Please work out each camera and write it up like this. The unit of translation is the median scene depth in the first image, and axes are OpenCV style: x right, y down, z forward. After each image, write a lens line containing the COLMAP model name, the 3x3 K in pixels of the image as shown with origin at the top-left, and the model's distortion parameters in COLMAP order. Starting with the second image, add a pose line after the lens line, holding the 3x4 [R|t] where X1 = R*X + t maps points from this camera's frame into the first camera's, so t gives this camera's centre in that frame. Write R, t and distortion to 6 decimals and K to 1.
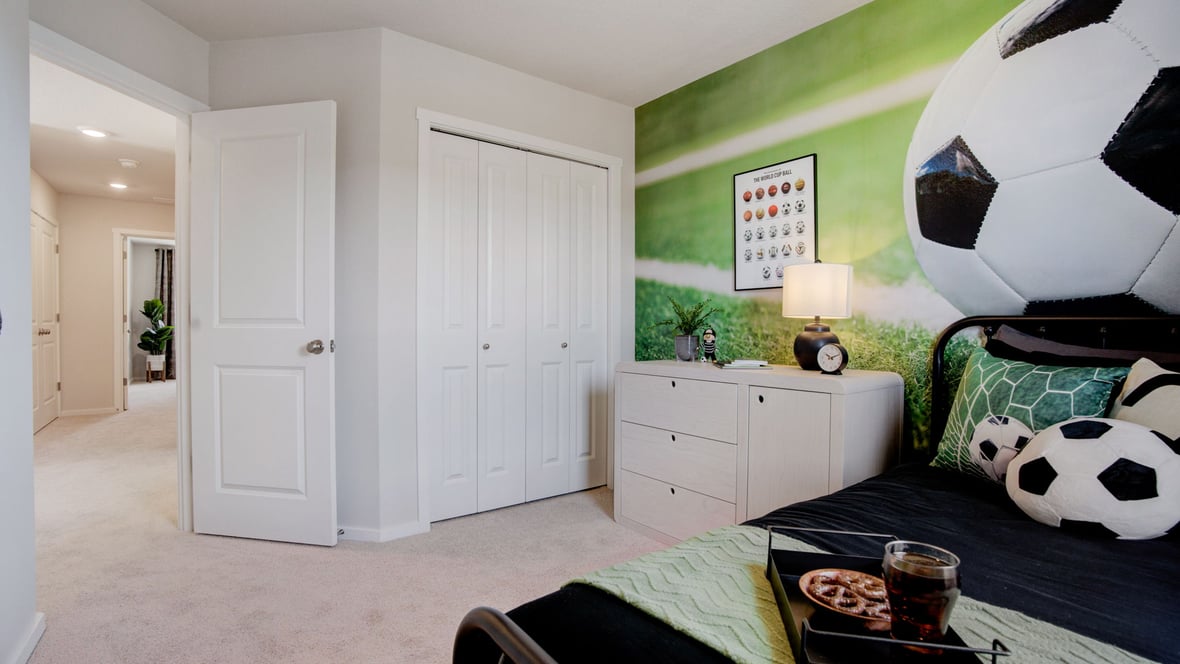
lens RADIAL K [[567.3, 0, 591.5], [0, 567.3, 328.5], [0, 0, 1]] dist [-0.003080, -0.000153]
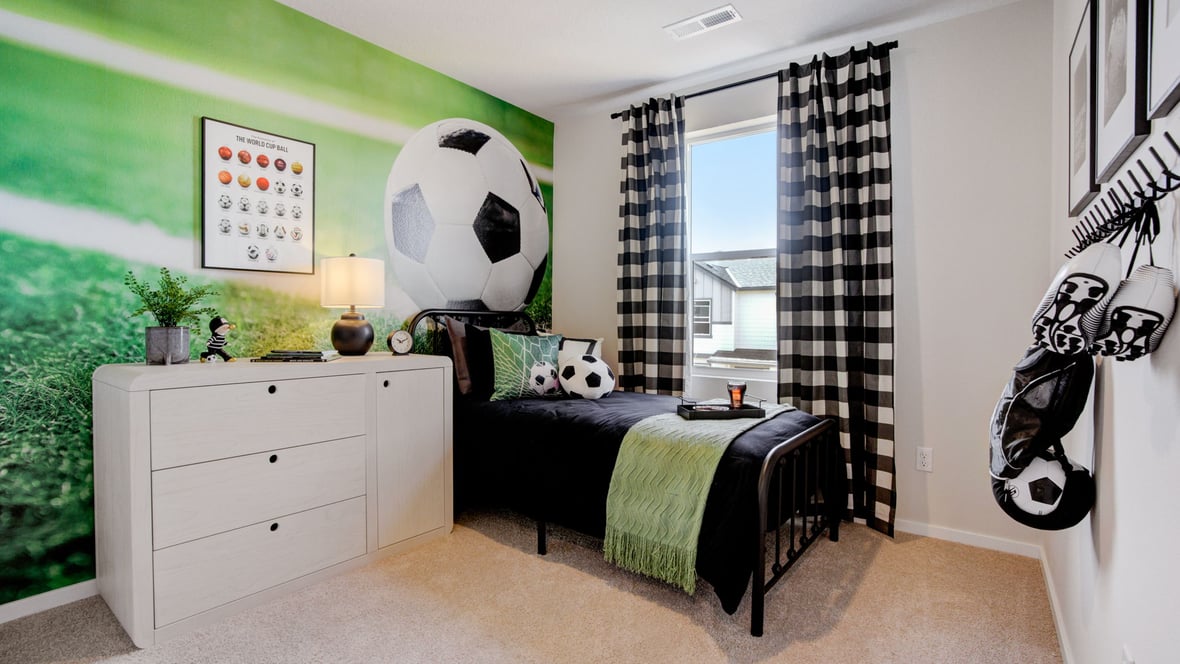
lens RADIAL K [[540.9, 0, 590.1], [0, 540.9, 331.9], [0, 0, 1]] dist [-0.016222, 0.000268]
pose [[-0.259730, -0.026229, 0.965325, -0.626944], [-0.003916, 0.999651, 0.026108, -0.000323], [-0.965673, 0.003000, -0.259742, 0.724402]]
